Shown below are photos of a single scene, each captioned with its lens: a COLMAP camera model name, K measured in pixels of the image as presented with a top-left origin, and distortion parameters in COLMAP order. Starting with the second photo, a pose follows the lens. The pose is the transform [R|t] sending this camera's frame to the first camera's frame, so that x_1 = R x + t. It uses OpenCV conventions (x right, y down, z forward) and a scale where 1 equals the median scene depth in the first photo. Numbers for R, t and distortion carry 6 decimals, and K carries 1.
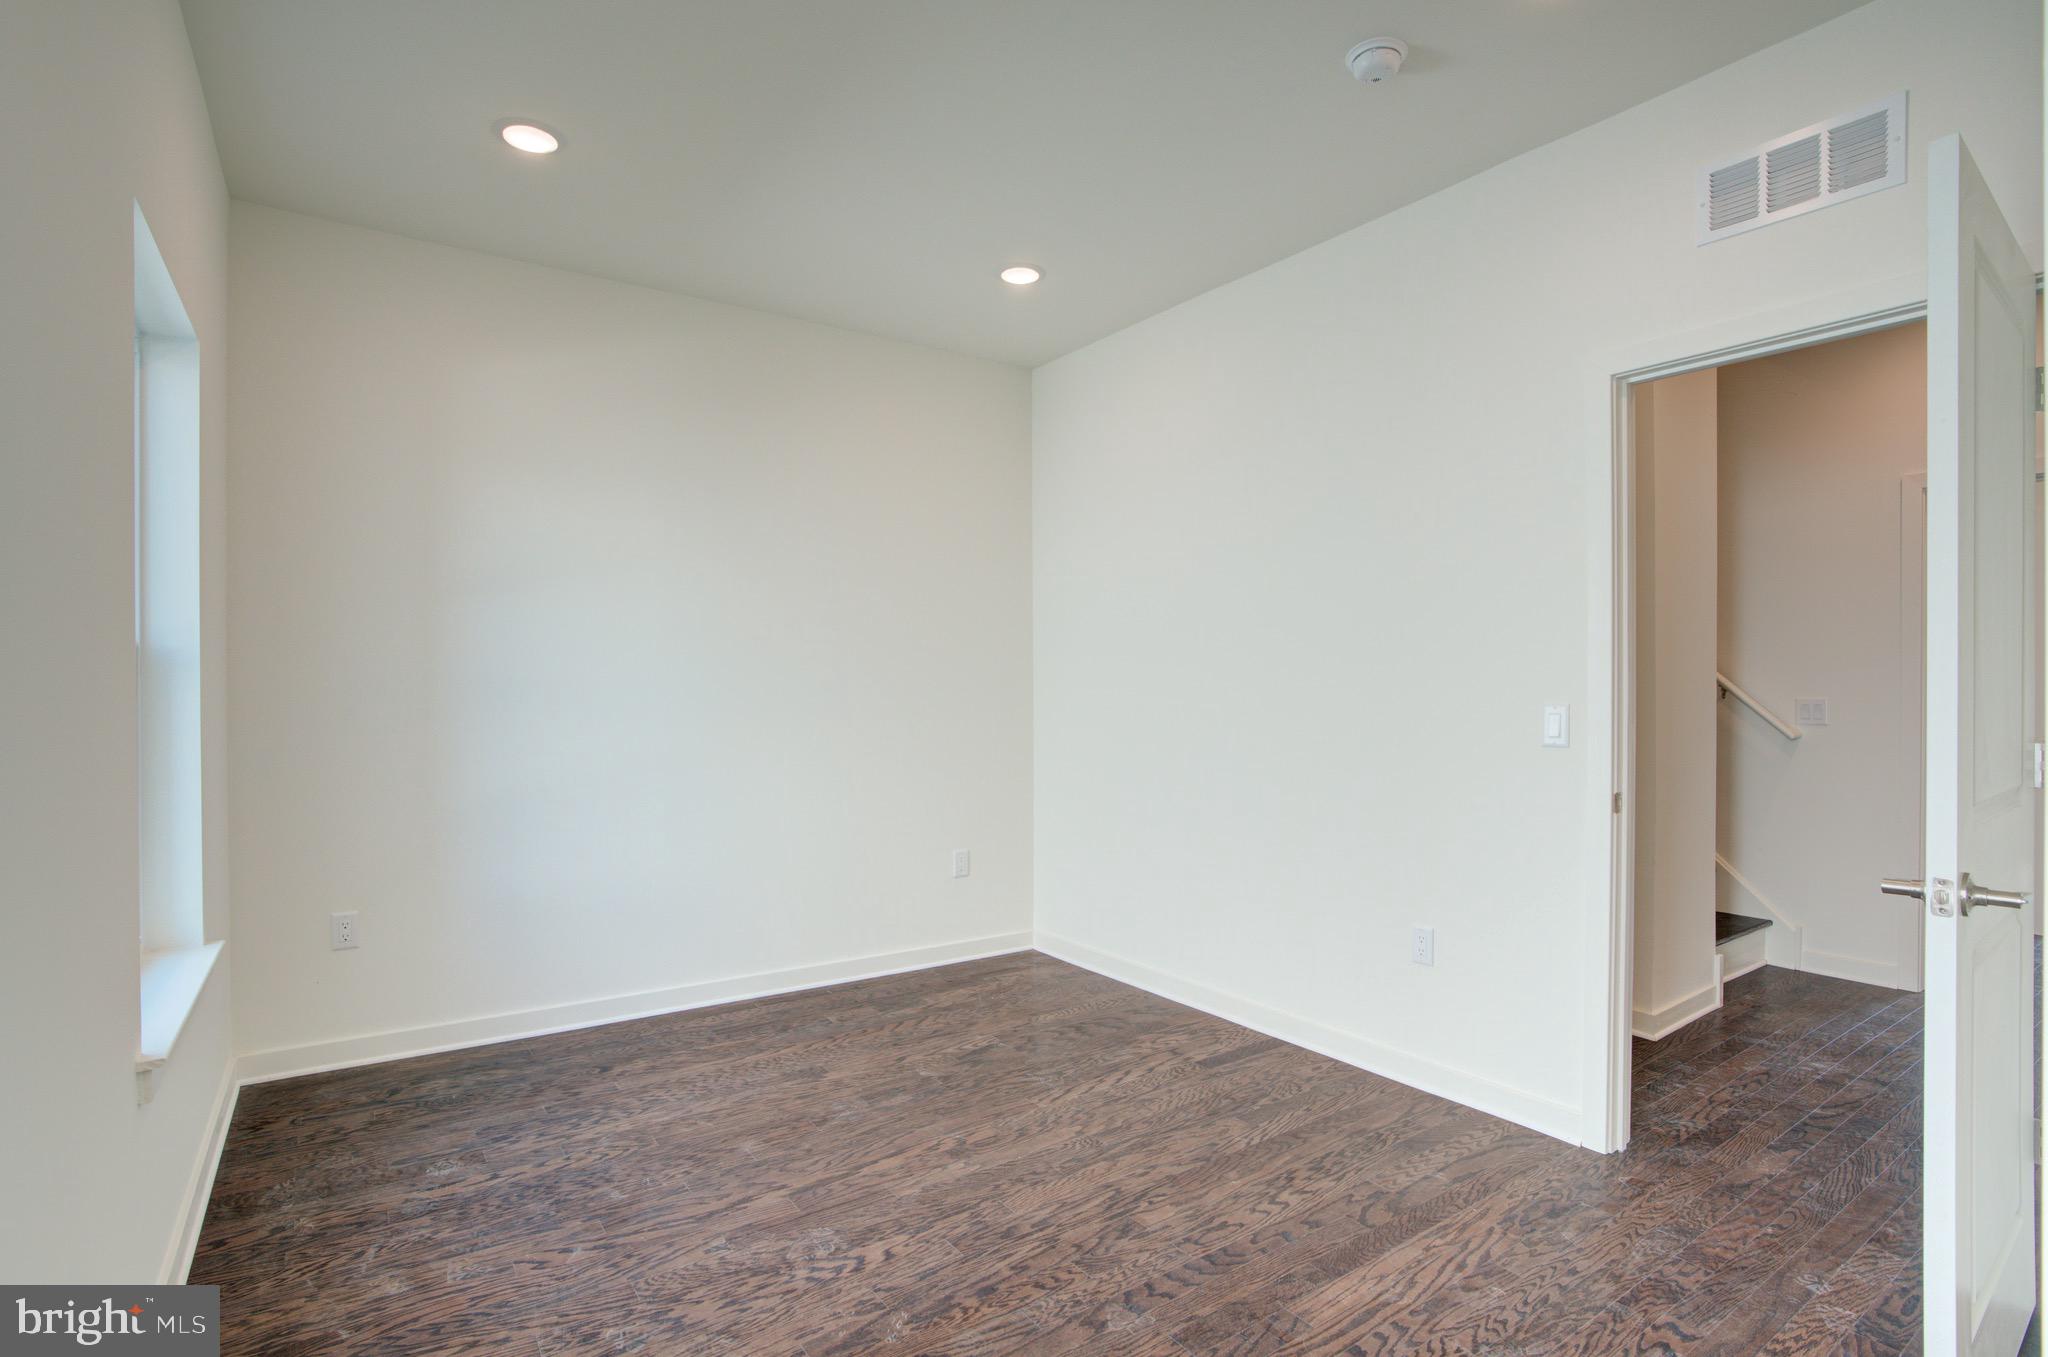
lens RADIAL K [[976.1, 0, 1014.1], [0, 976.1, 689.0], [0, 0, 1]] dist [-0.057307, 0.023280]
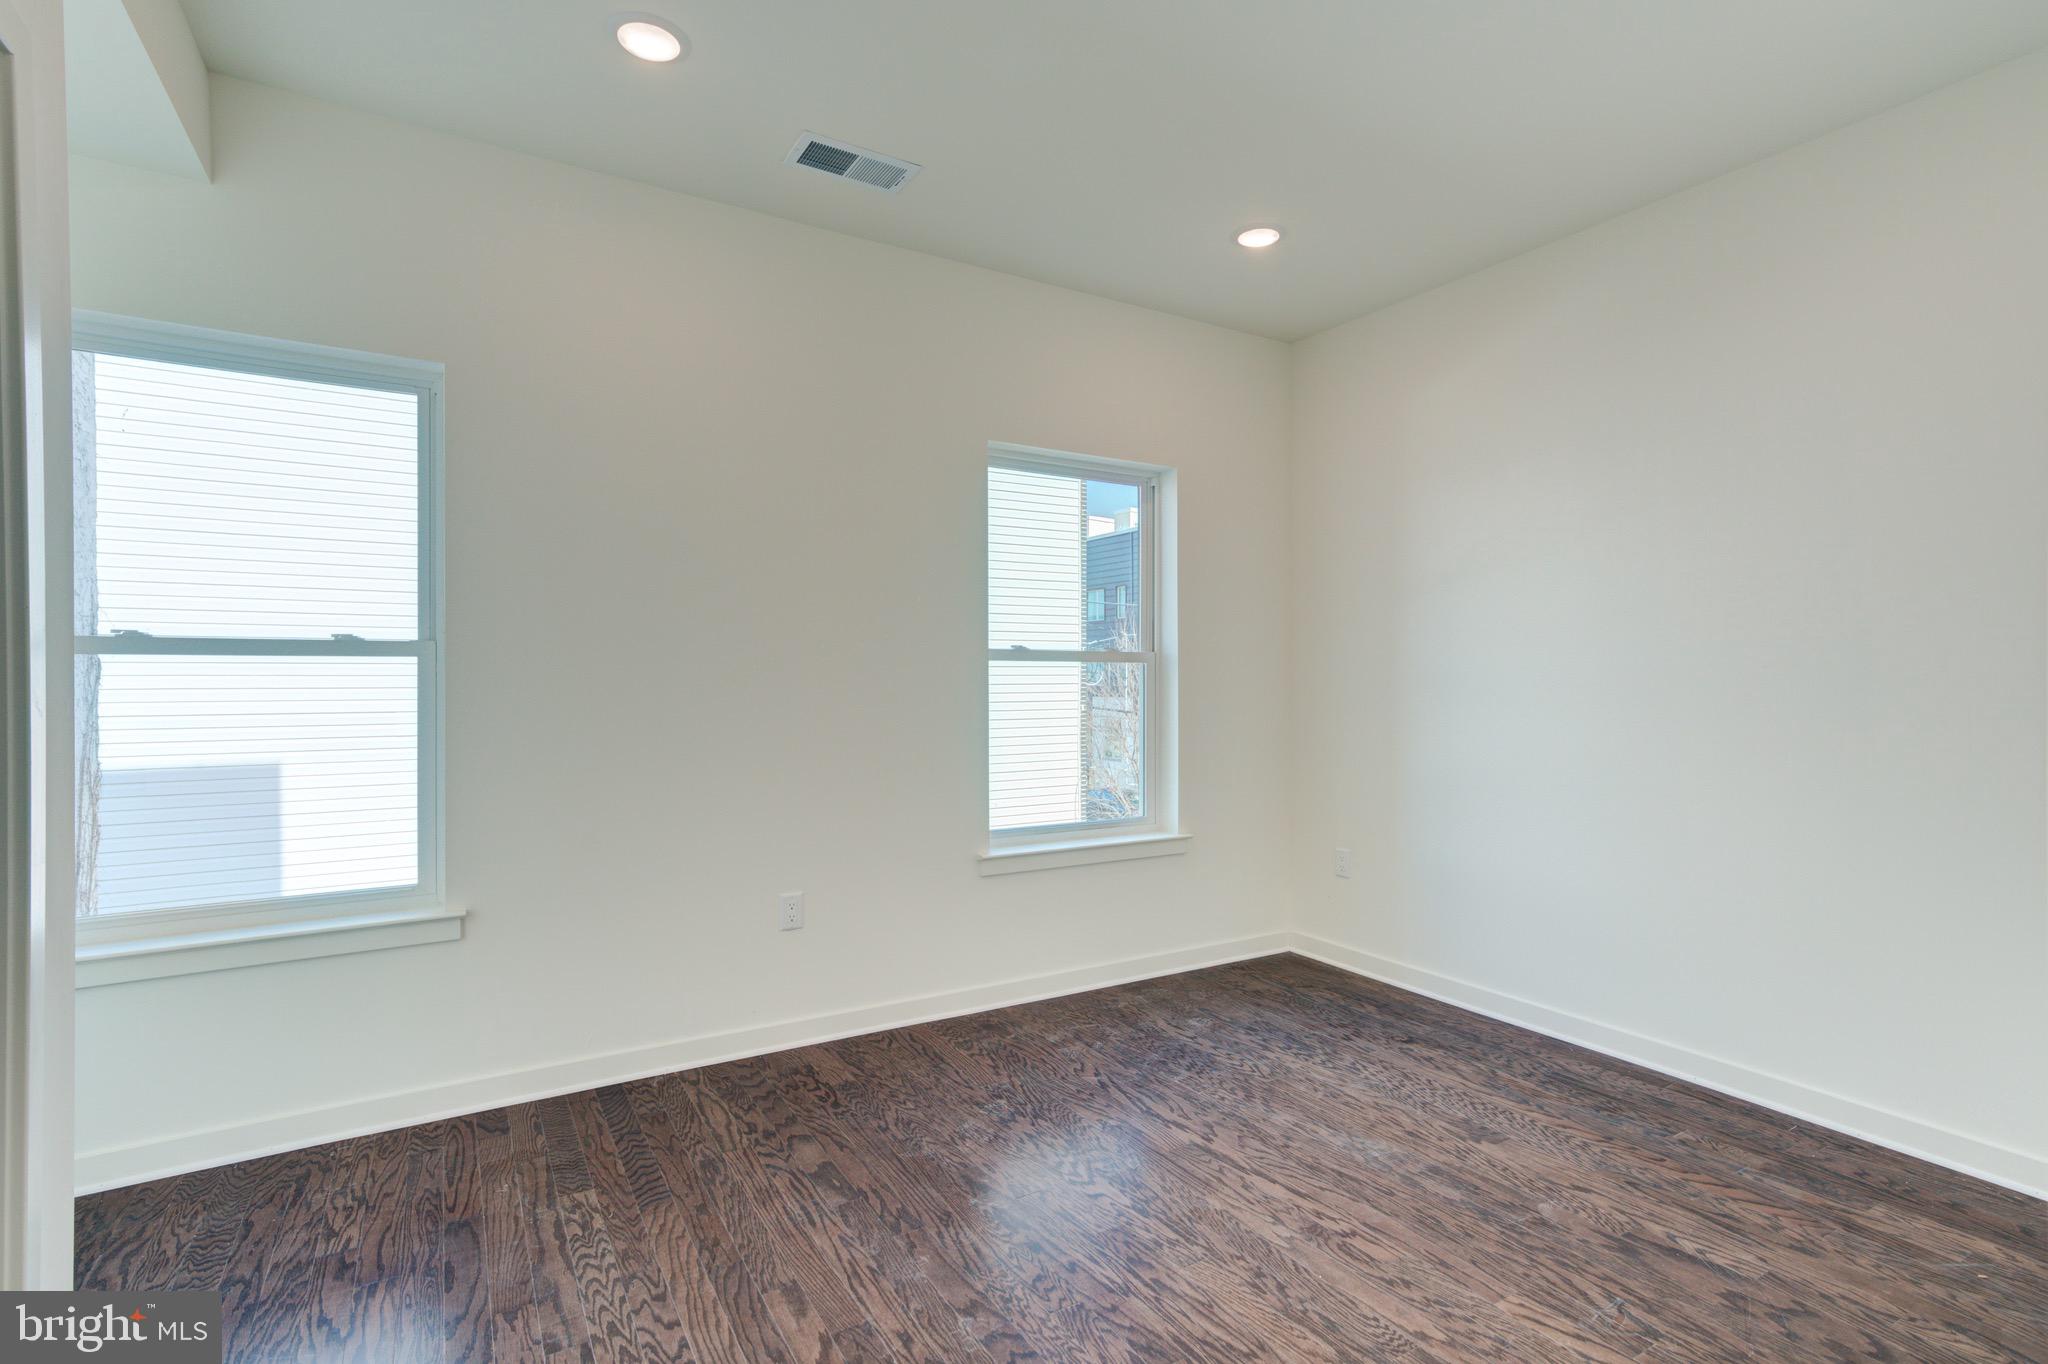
lens RADIAL K [[969.5, 0, 1026.4], [0, 969.5, 675.6], [0, 0, 1]] dist [-0.004295, 0.012889]
pose [[-0.048502, -0.001578, -0.998822, 0.731848], [-0.000788, 0.999999, -0.001542, 0.007829], [0.998823, 0.000712, -0.048503, 0.744542]]
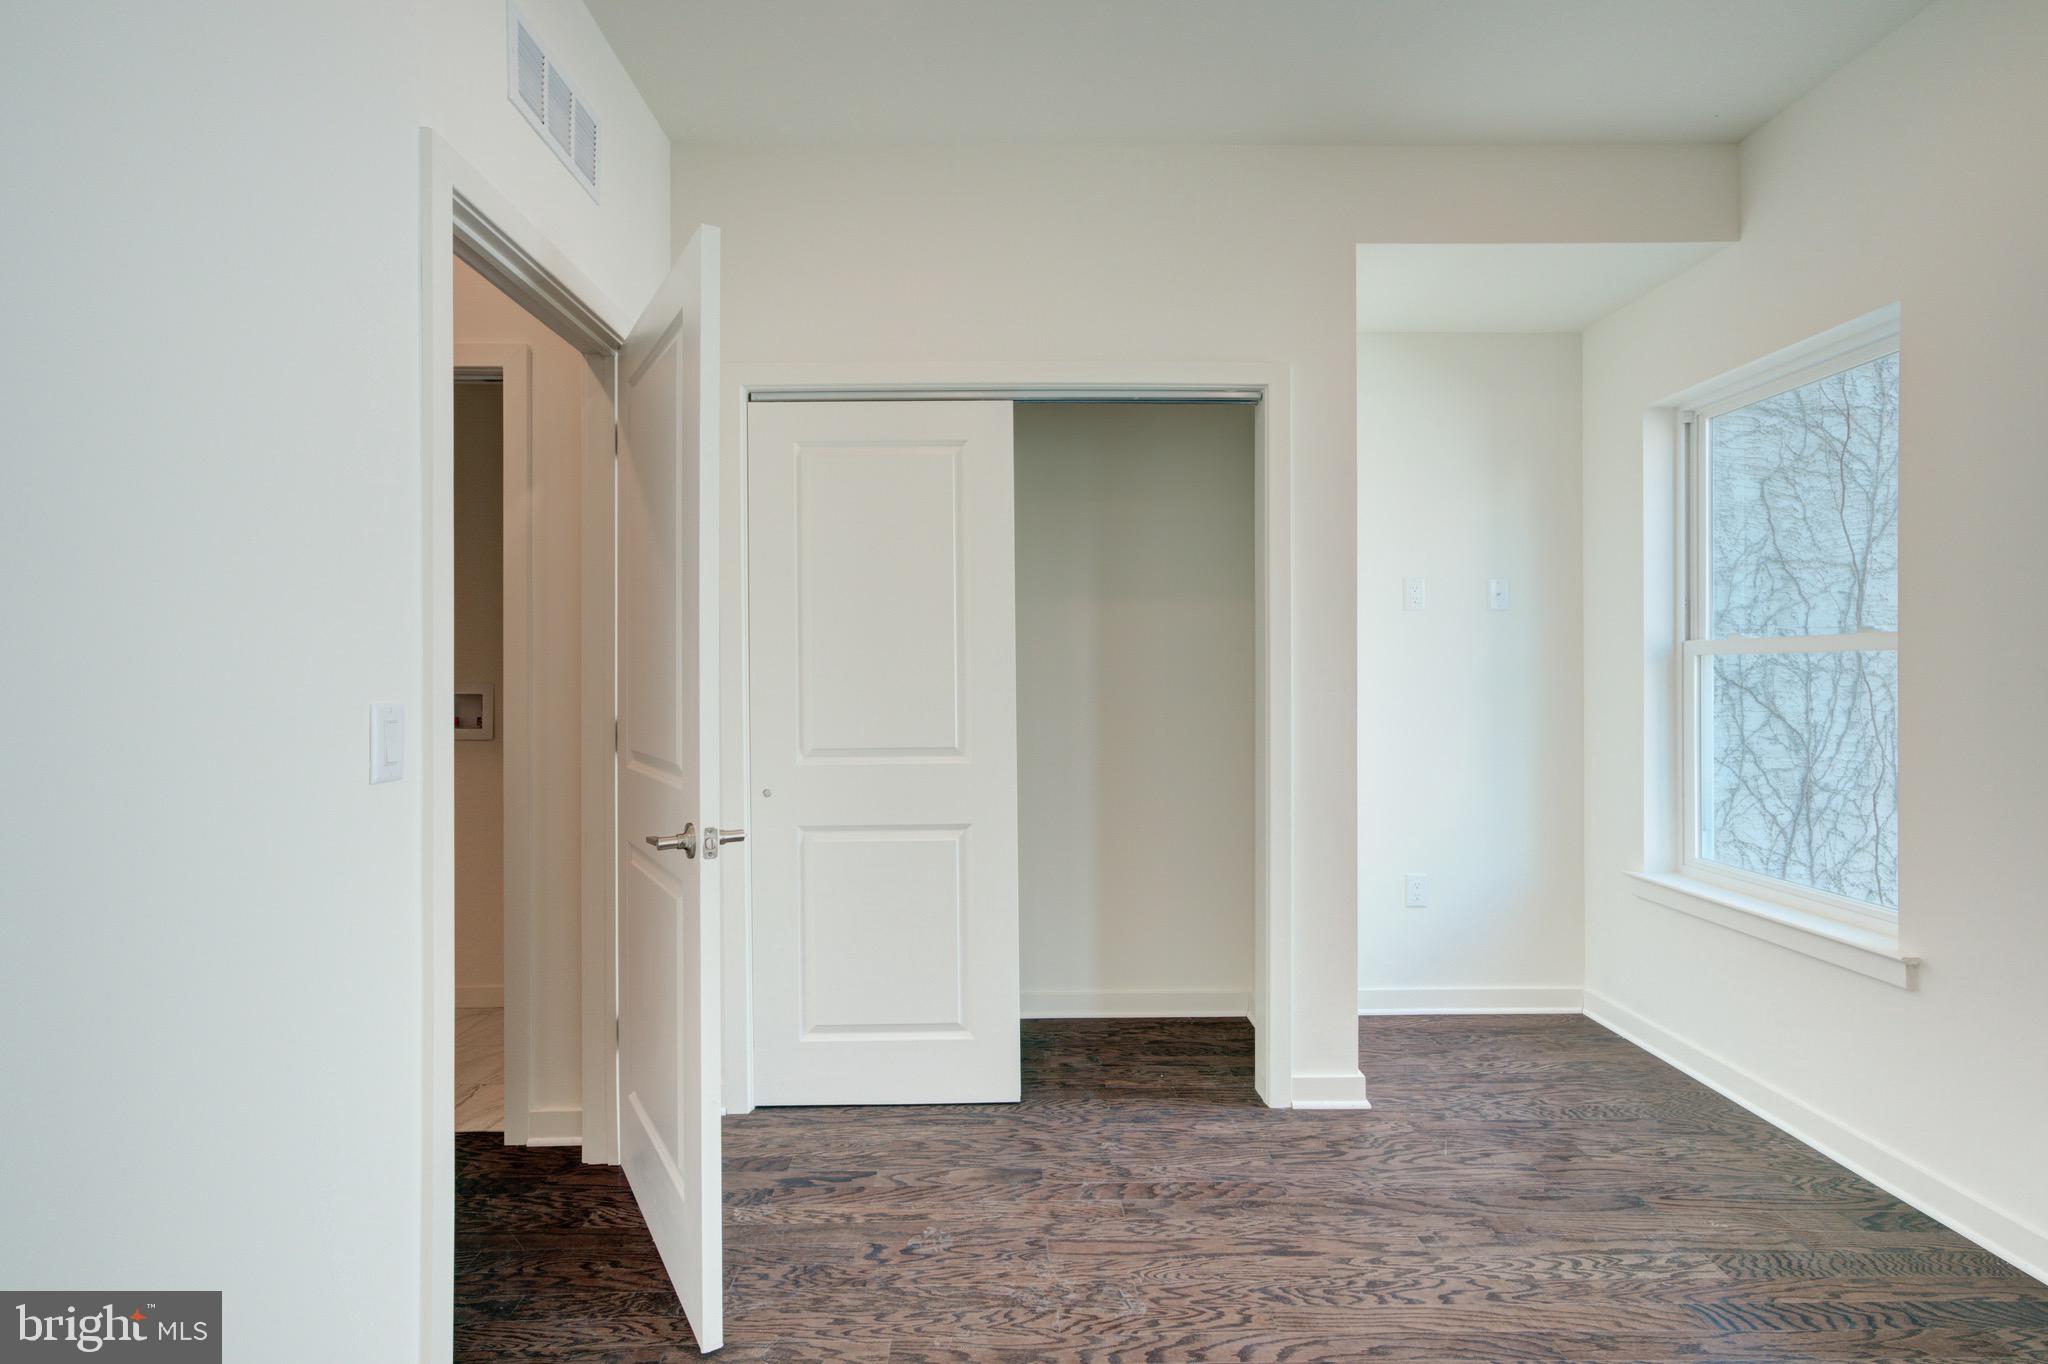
lens RADIAL K [[973.8, 0, 1014.2], [0, 973.8, 678.4], [0, 0, 1]] dist [-0.005496, 0.014934]
pose [[-0.830423, 0.009745, 0.557048, -0.051920], [0.012881, 0.999916, 0.001710, 0.002468], [-0.556984, 0.008596, -0.830479, 1.214470]]
